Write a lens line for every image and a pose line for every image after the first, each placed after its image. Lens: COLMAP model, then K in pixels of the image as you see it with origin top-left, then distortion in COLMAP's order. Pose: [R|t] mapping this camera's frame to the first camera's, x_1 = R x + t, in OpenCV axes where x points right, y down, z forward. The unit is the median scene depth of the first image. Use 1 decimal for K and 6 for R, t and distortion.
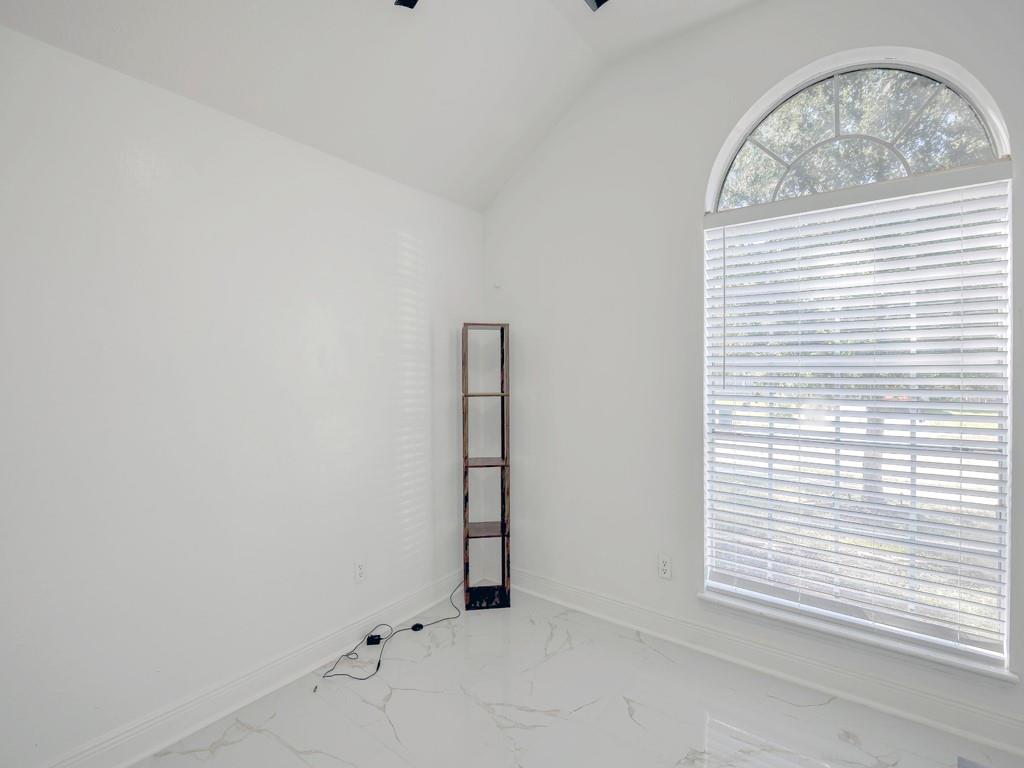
lens RADIAL K [[472.2, 0, 514.6], [0, 472.2, 387.8], [0, 0, 1]] dist [-0.002968, -0.011540]
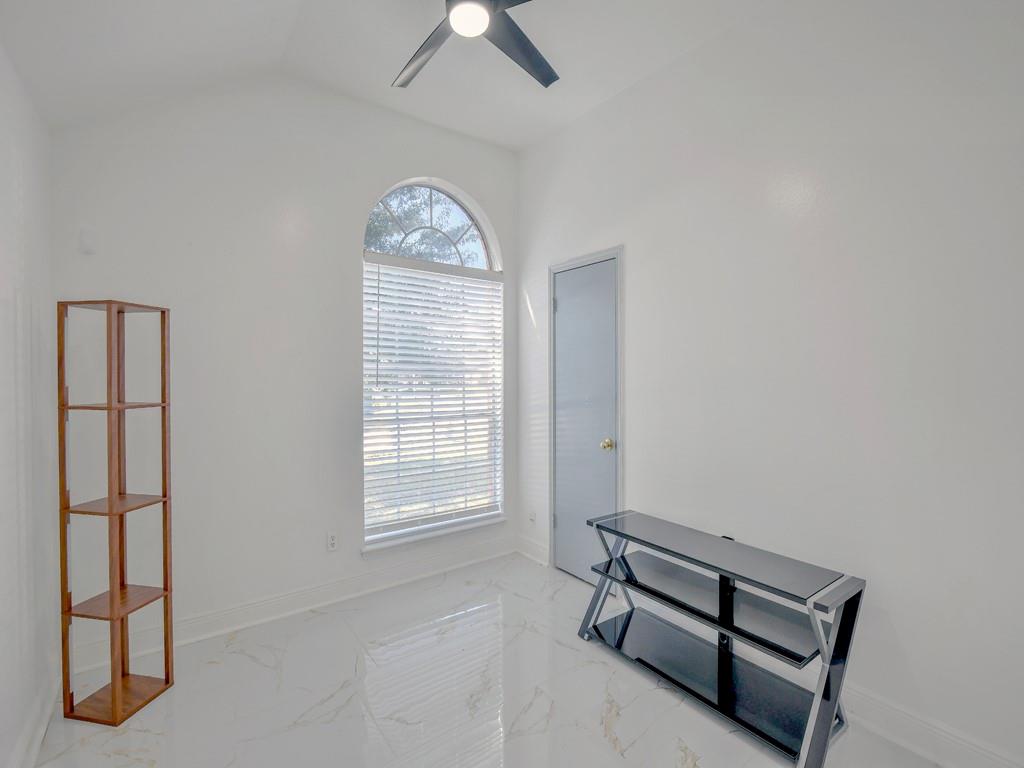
lens RADIAL K [[472.2, 0, 514.6], [0, 472.2, 387.8], [0, 0, 1]] dist [-0.002968, -0.011540]
pose [[0.270151, -0.025619, 0.962477, -0.707047], [0.020891, 0.999567, 0.020743, -0.013162], [-0.962591, 0.014503, 0.270569, 0.261769]]
